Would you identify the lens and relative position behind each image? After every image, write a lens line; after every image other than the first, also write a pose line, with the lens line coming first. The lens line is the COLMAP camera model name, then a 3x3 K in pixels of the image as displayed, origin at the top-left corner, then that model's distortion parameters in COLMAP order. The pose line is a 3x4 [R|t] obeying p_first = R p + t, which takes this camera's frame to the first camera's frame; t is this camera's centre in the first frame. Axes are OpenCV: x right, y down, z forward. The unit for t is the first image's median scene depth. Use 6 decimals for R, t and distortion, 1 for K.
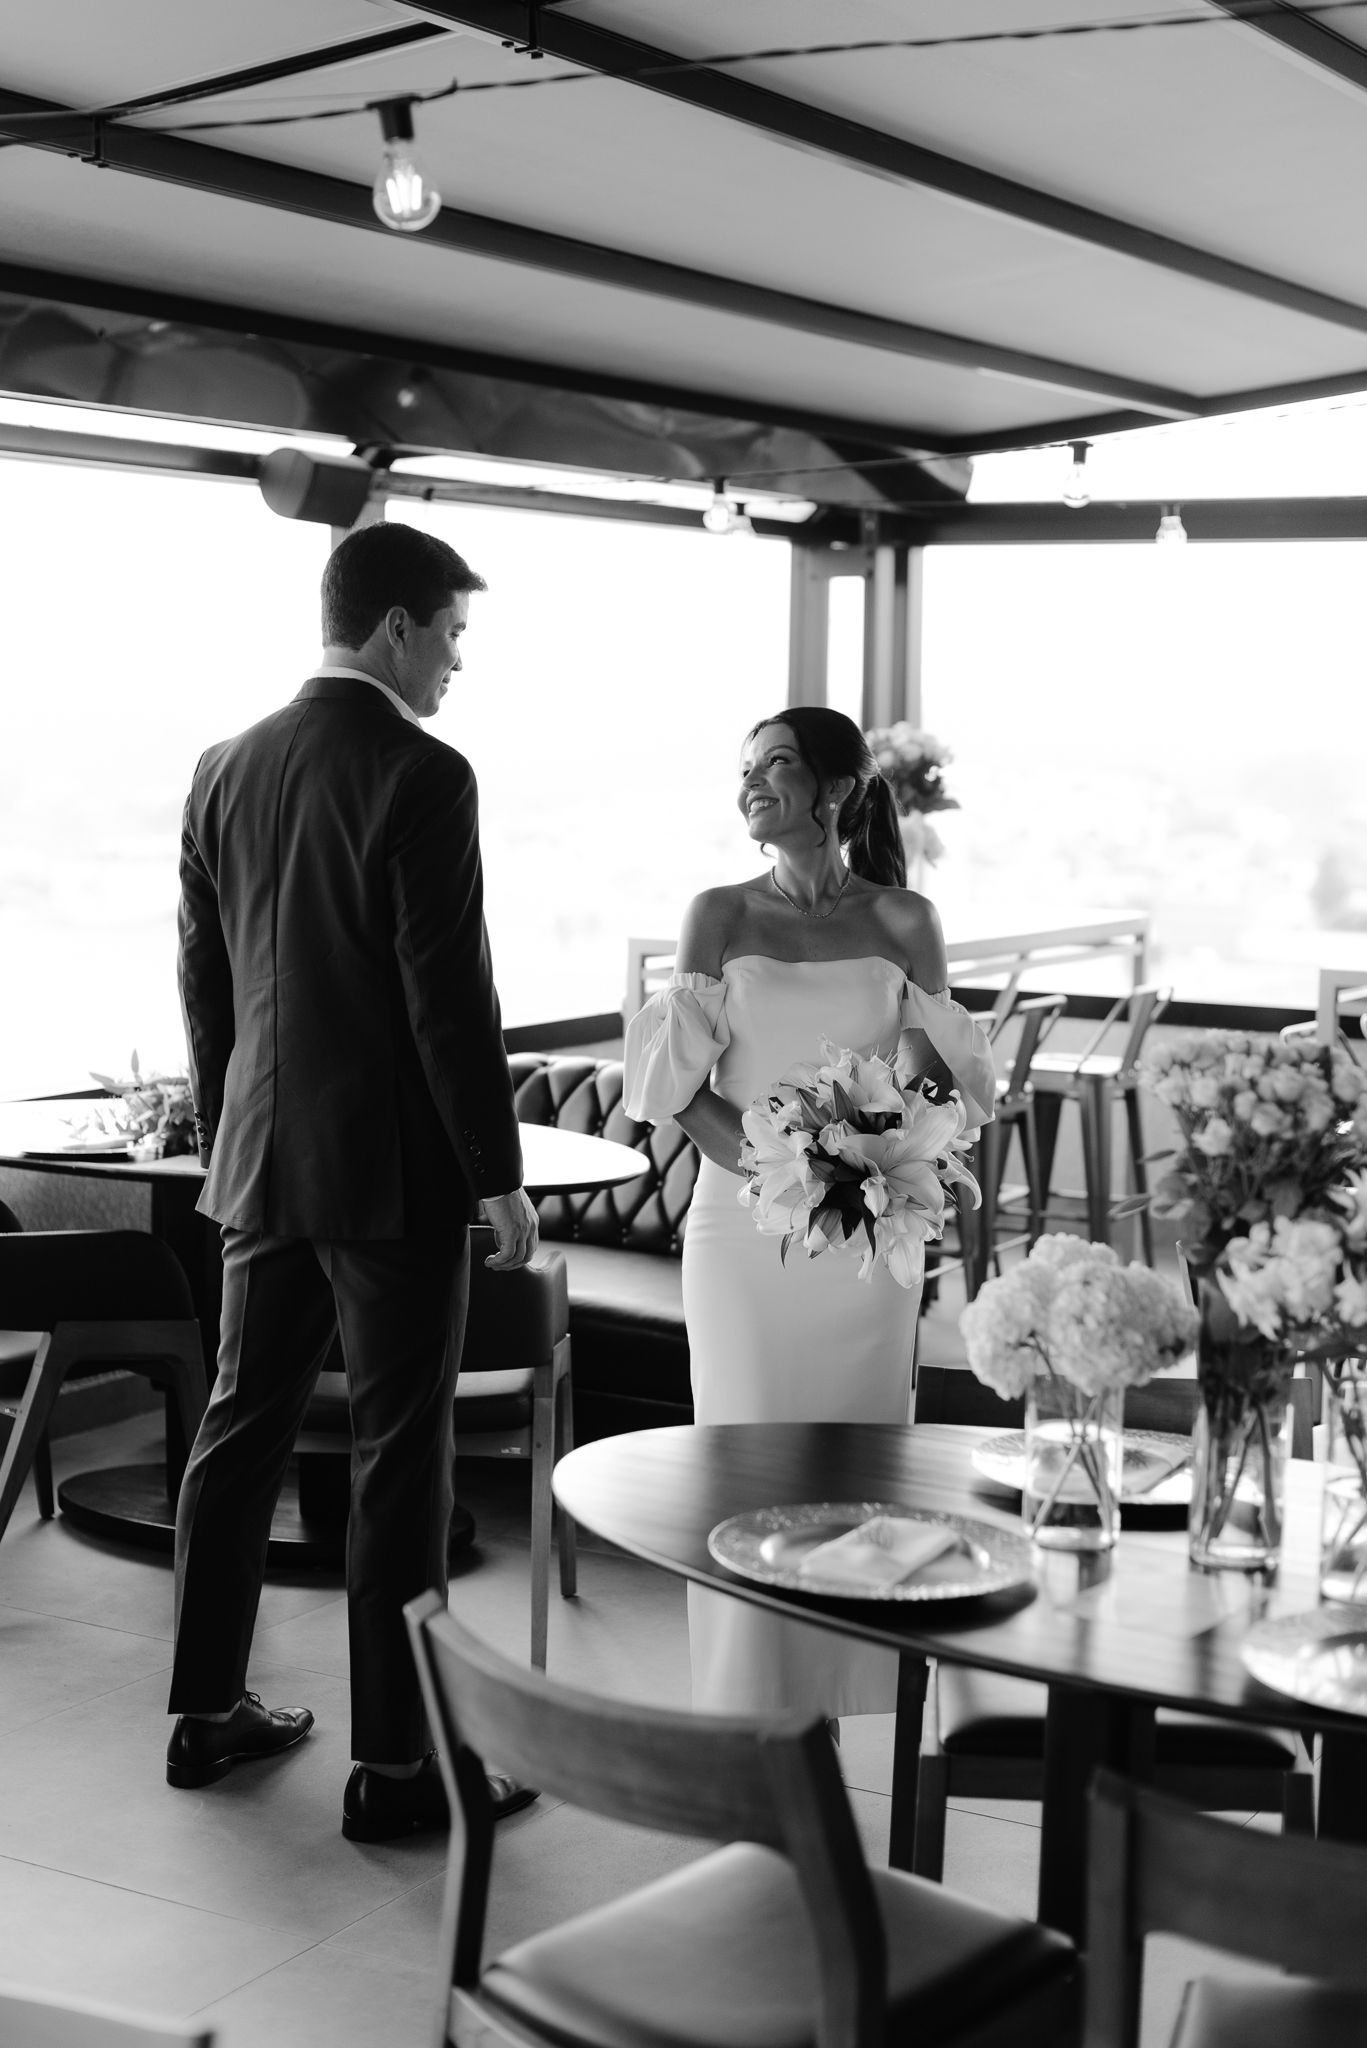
lens RADIAL K [[2999.3, 0, 683.5], [0, 2999.3, 1024.0], [0, 0, 1]] dist [-0.017803, -0.017198]
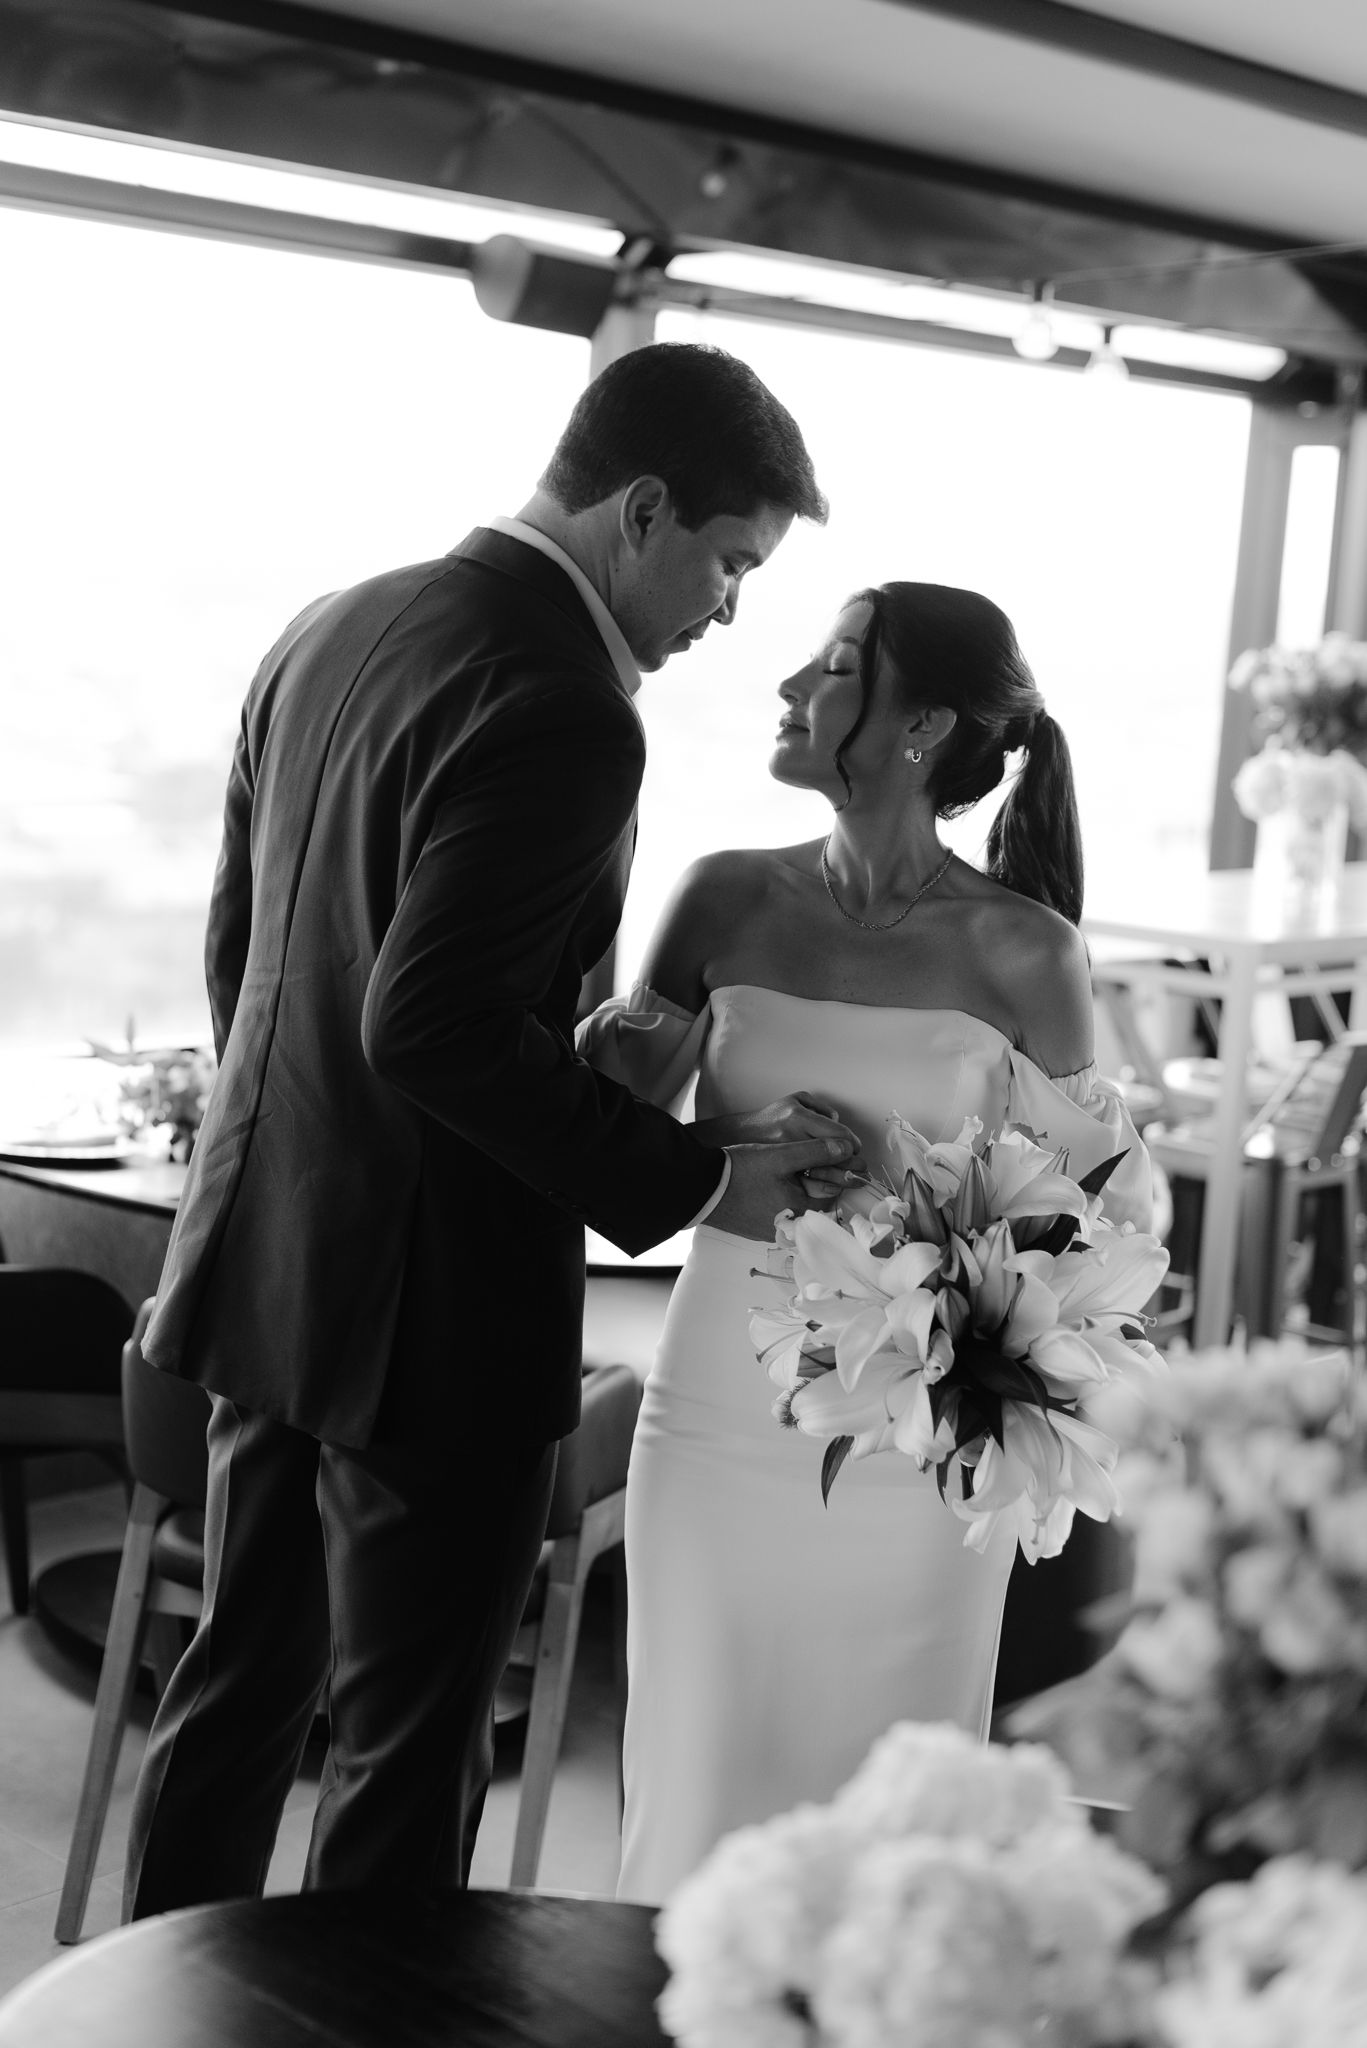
lens RADIAL K [[2999.3, 0, 683.5], [0, 2999.3, 1024.0], [0, 0, 1]] dist [-0.017803, -0.017198]
pose [[0.977710, 0.075779, -0.195806, 0.077574], [-0.068672, 0.996719, 0.042847, -0.025370], [0.198411, -0.028445, 0.979706, 0.247256]]
